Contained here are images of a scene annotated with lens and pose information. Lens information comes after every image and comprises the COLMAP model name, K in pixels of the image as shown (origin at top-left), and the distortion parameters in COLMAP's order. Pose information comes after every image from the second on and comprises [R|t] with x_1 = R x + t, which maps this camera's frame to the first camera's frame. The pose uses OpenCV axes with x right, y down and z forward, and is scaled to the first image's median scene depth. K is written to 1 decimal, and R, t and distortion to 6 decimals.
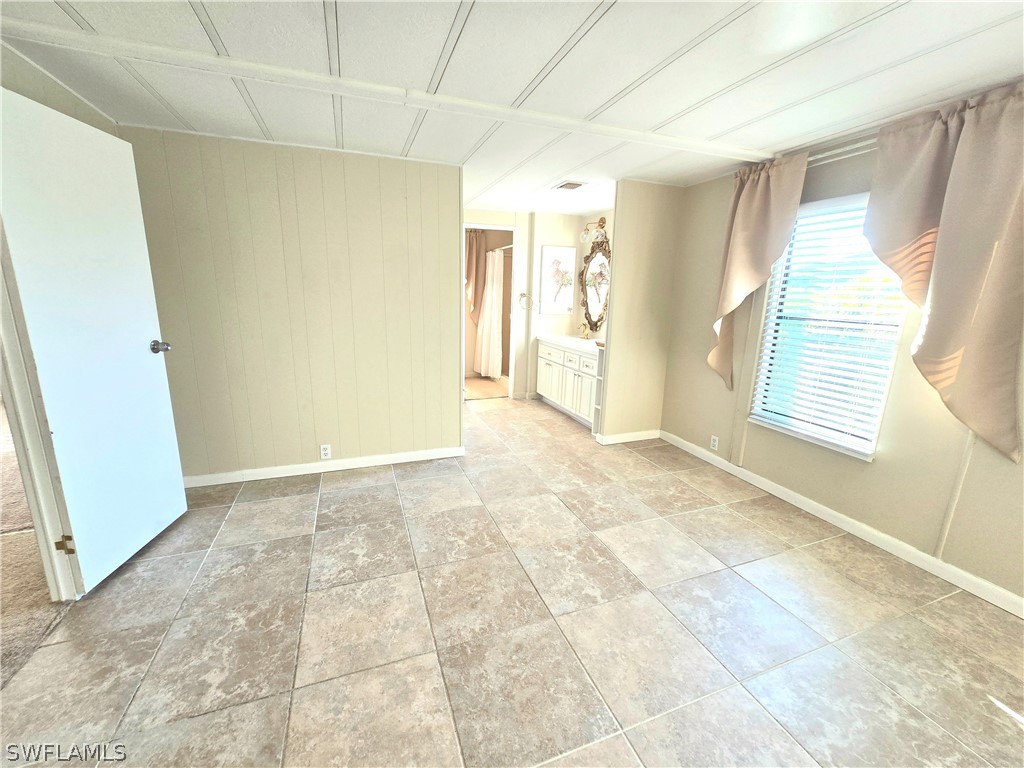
lens RADIAL K [[416.9, 0, 508.7], [0, 416.9, 382.7], [0, 0, 1]] dist [-0.001541, -0.000414]
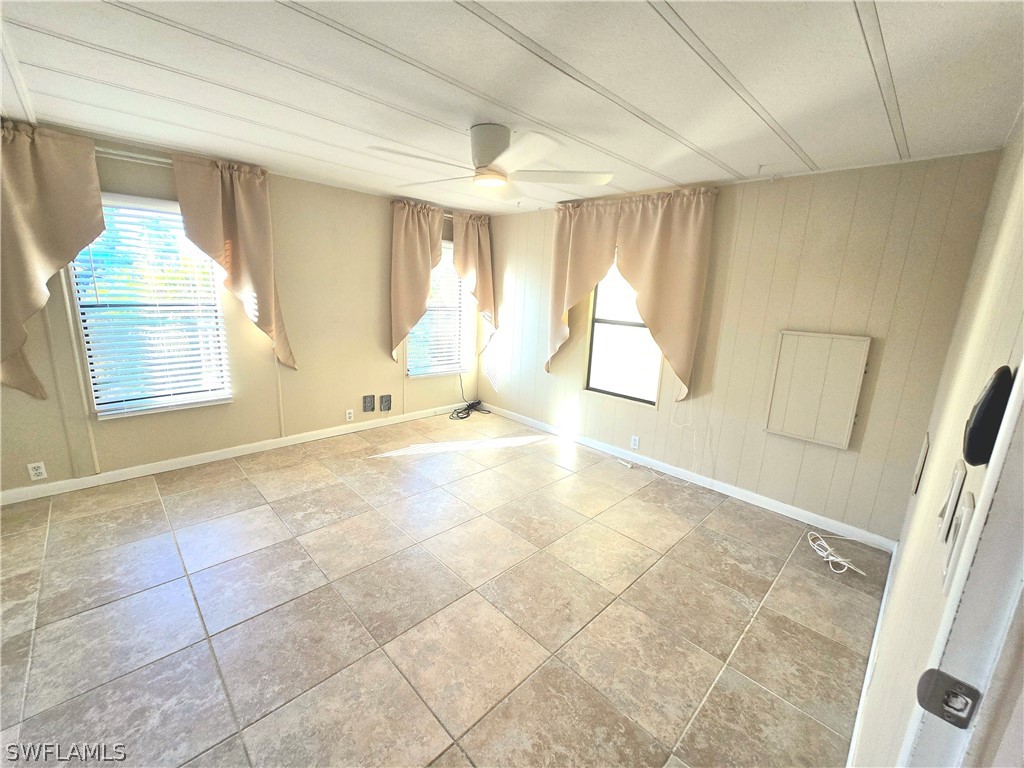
lens RADIAL K [[416.9, 0, 506.3], [0, 416.9, 381.2], [0, 0, 1]] dist [-0.001541, -0.000414]
pose [[-0.399646, -0.240237, 0.884629, -0.835254], [0.149980, 0.934906, 0.321647, -0.217250], [-0.904317, 0.261222, -0.337601, 0.694462]]
